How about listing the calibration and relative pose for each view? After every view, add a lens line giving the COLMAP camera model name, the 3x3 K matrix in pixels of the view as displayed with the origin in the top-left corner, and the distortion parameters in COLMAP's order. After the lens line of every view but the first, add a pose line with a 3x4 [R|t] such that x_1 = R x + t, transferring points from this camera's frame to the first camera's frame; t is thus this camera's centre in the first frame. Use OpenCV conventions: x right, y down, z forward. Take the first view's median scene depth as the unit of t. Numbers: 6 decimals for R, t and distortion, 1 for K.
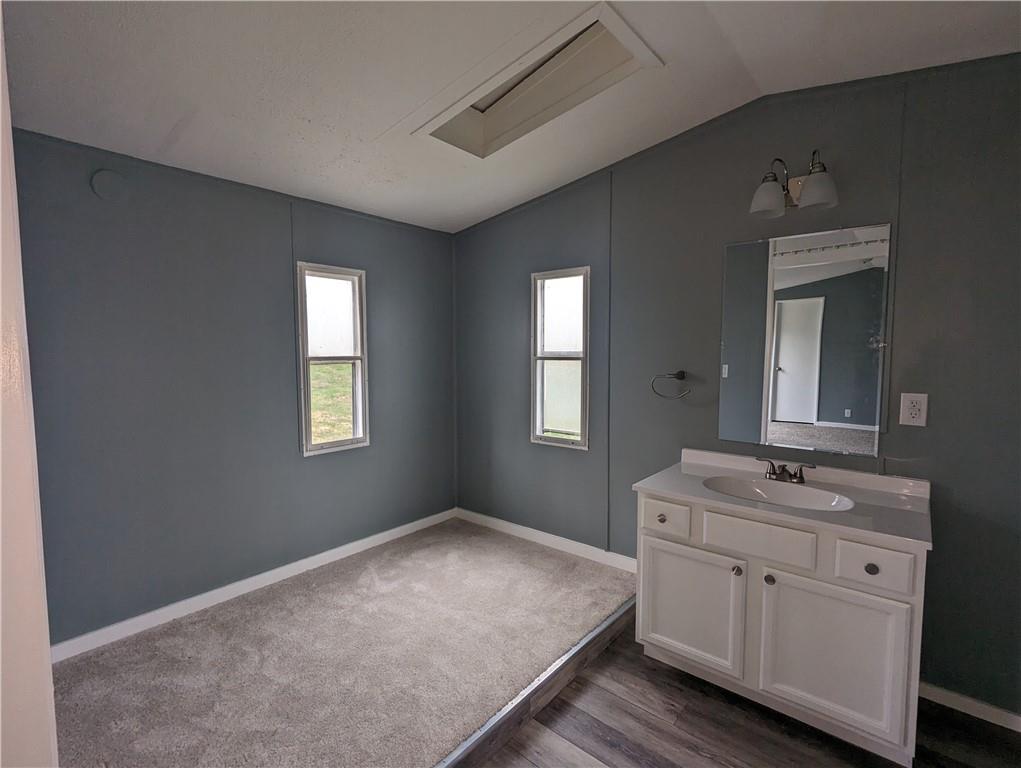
lens RADIAL K [[486.3, 0, 511.3], [0, 486.3, 380.9], [0, 0, 1]] dist [-0.003801, 0.002420]
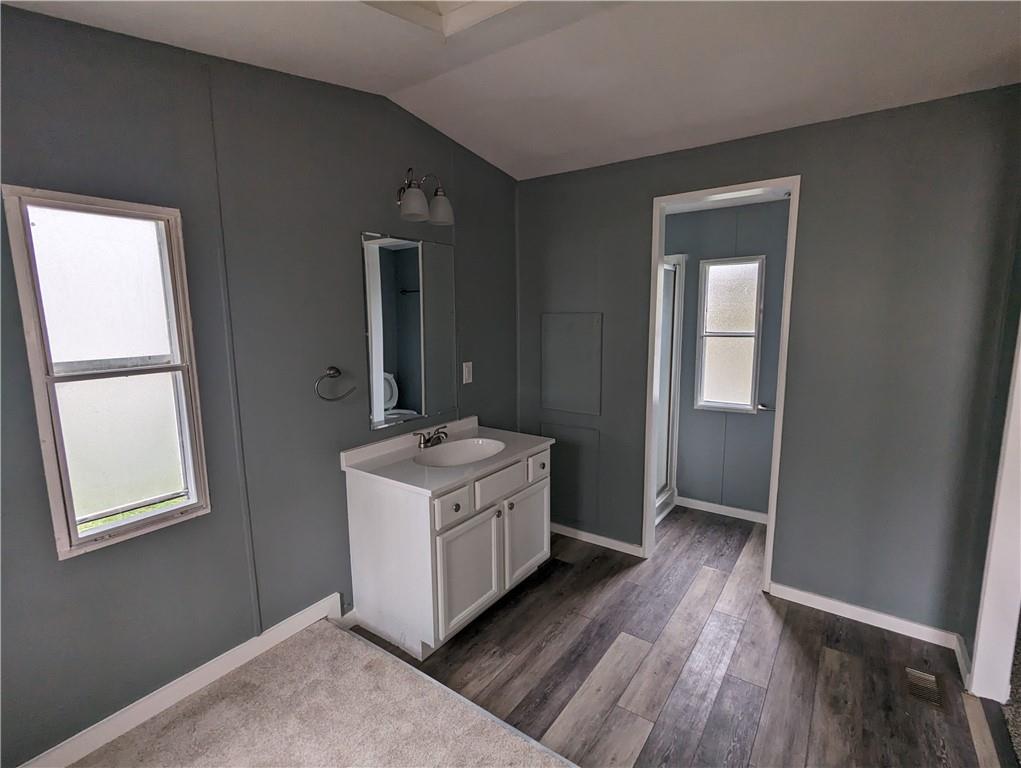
lens RADIAL K [[486.3, 0, 510.5], [0, 486.3, 380.5], [0, 0, 1]] dist [-0.003801, 0.002420]
pose [[-0.078095, -0.138311, 0.987305, -0.543567], [0.077999, 0.986446, 0.144360, -0.097434], [-0.993890, 0.088282, -0.066248, 0.747771]]
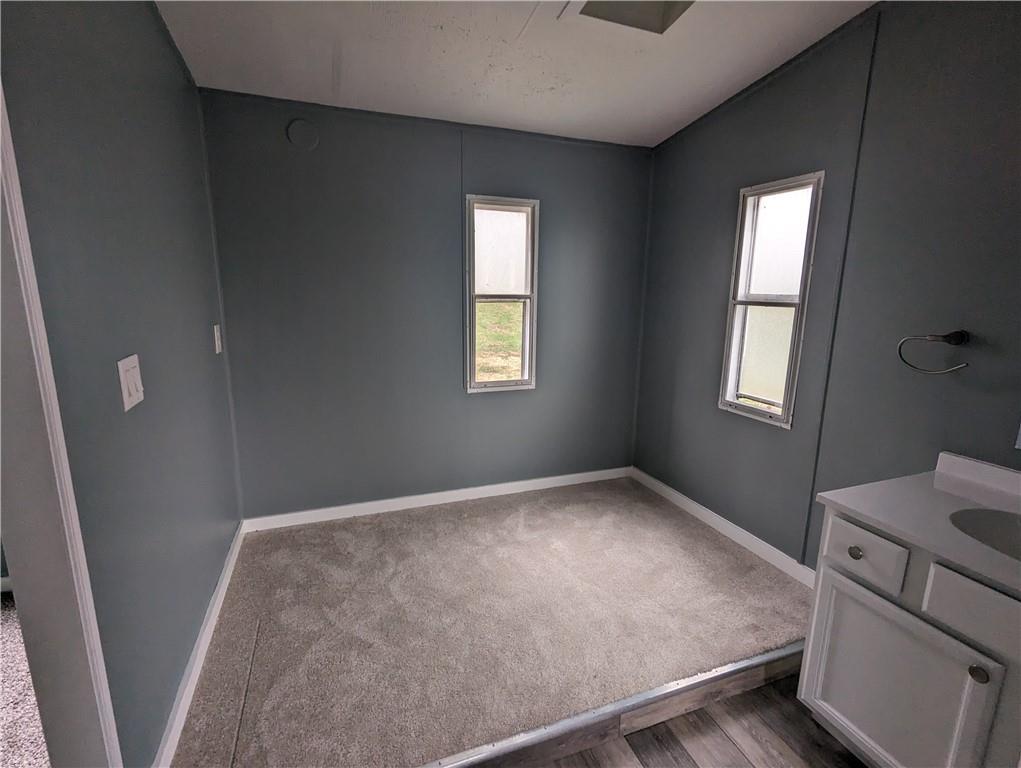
lens RADIAL K [[486.3, 0, 509.4], [0, 486.3, 382.7], [0, 0, 1]] dist [-0.003801, 0.002420]
pose [[0.871504, 0.109451, -0.478019, 0.151470], [-0.047345, 0.989000, 0.140132, -0.014576], [0.488098, -0.099494, 0.867099, 0.172028]]
